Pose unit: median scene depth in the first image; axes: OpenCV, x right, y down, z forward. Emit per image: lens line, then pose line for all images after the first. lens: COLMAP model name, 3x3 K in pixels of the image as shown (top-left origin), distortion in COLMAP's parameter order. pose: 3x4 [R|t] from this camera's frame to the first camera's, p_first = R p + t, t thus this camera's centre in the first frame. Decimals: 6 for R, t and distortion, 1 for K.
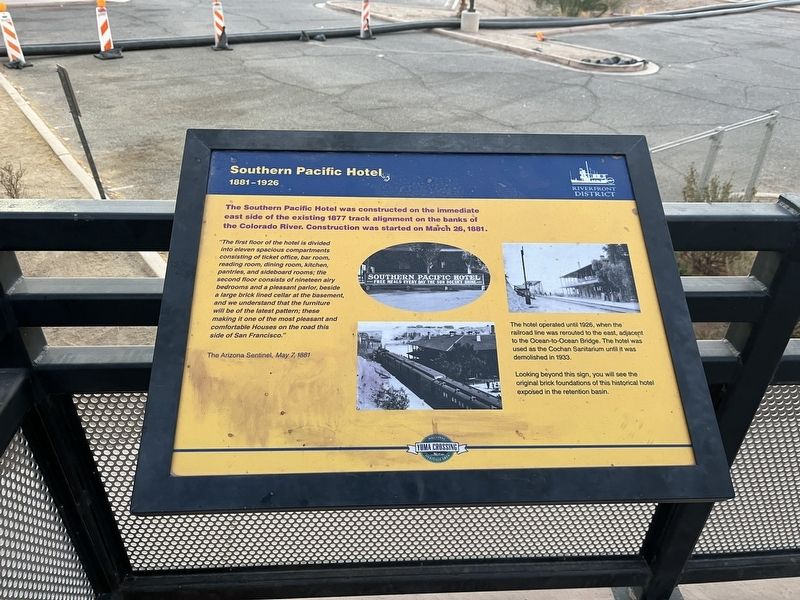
lens RADIAL K [[601.5, 0, 402.4], [0, 601.5, 308.1], [0, 0, 1]] dist [0.041695, -0.074792]
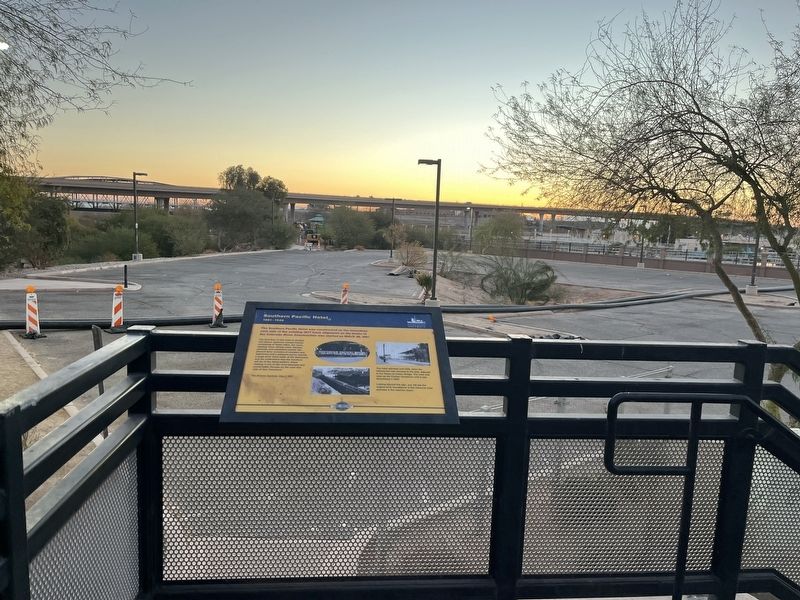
lens RADIAL K [[601.5, 0, 396.1], [0, 601.5, 302.7], [0, 0, 1]] dist [0.041695, -0.074792]
pose [[0.999577, 0.008729, 0.027724, 0.174181], [0.004403, 0.897356, -0.441286, 0.791323], [-0.028730, 0.441222, 0.896938, -1.194348]]
